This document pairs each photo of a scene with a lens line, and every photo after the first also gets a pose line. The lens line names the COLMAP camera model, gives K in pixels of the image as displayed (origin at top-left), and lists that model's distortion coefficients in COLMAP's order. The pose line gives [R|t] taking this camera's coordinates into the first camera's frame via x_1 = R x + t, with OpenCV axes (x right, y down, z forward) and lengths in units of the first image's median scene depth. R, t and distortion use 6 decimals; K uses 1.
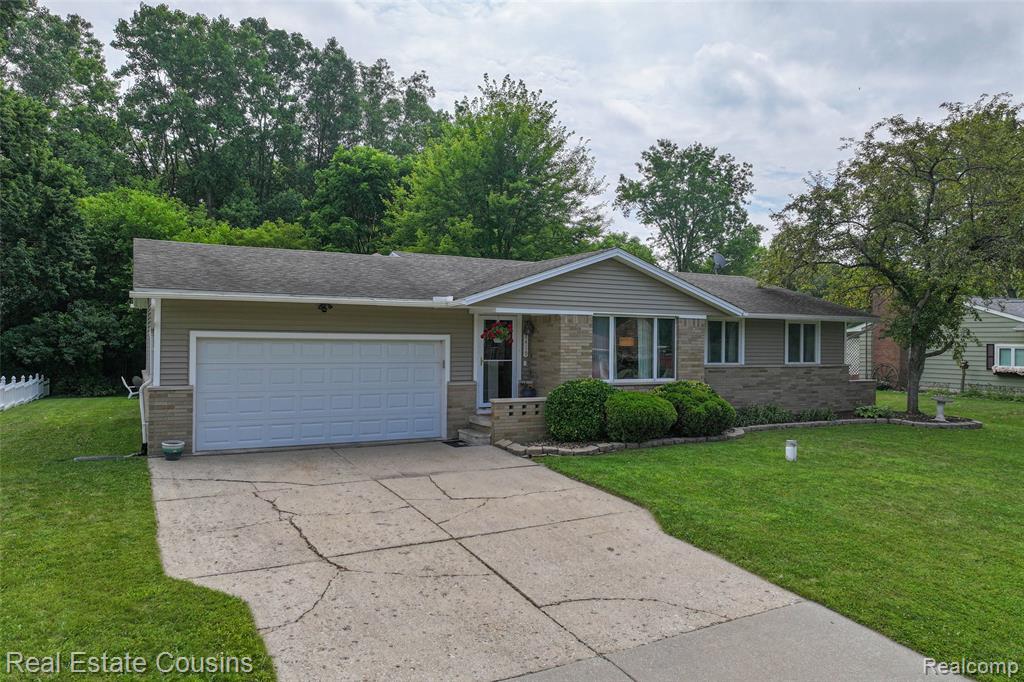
lens RADIAL K [[717.0, 0, 515.1], [0, 717.0, 354.2], [0, 0, 1]] dist [0.027259, 0.003218]
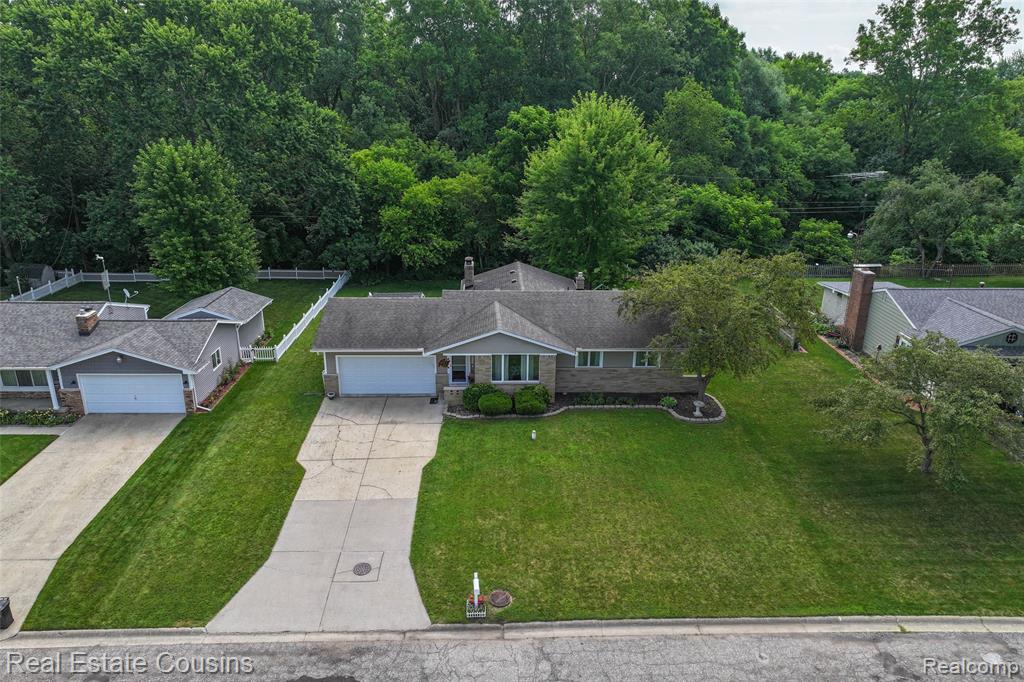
lens RADIAL K [[717.0, 0, 515.1], [0, 717.0, 354.2], [0, 0, 1]] dist [0.027259, 0.003218]
pose [[0.900191, 0.148647, -0.409340, 1.021497], [-0.010848, 0.947306, 0.320147, -0.724573], [0.435359, -0.283753, 0.854369, -0.834169]]
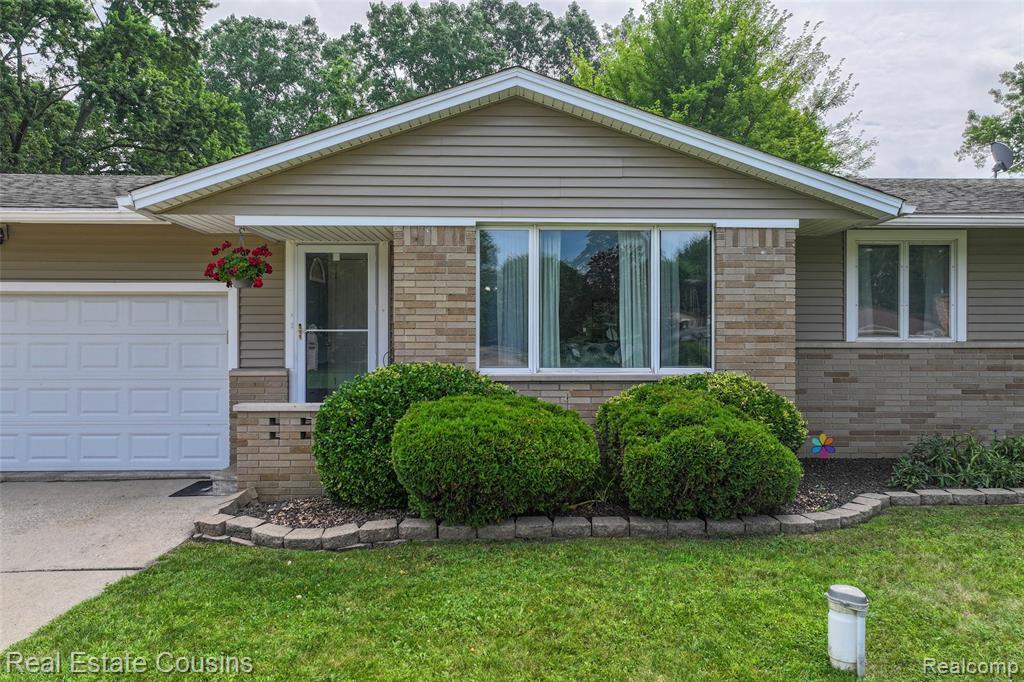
lens RADIAL K [[717.0, 0, 515.1], [0, 717.0, 354.2], [0, 0, 1]] dist [0.027259, 0.003218]
pose [[0.895892, -0.002053, -0.444267, 0.309438], [0.001580, 0.999998, -0.001434, 0.025709], [0.444269, 0.000582, 0.895893, 0.556829]]
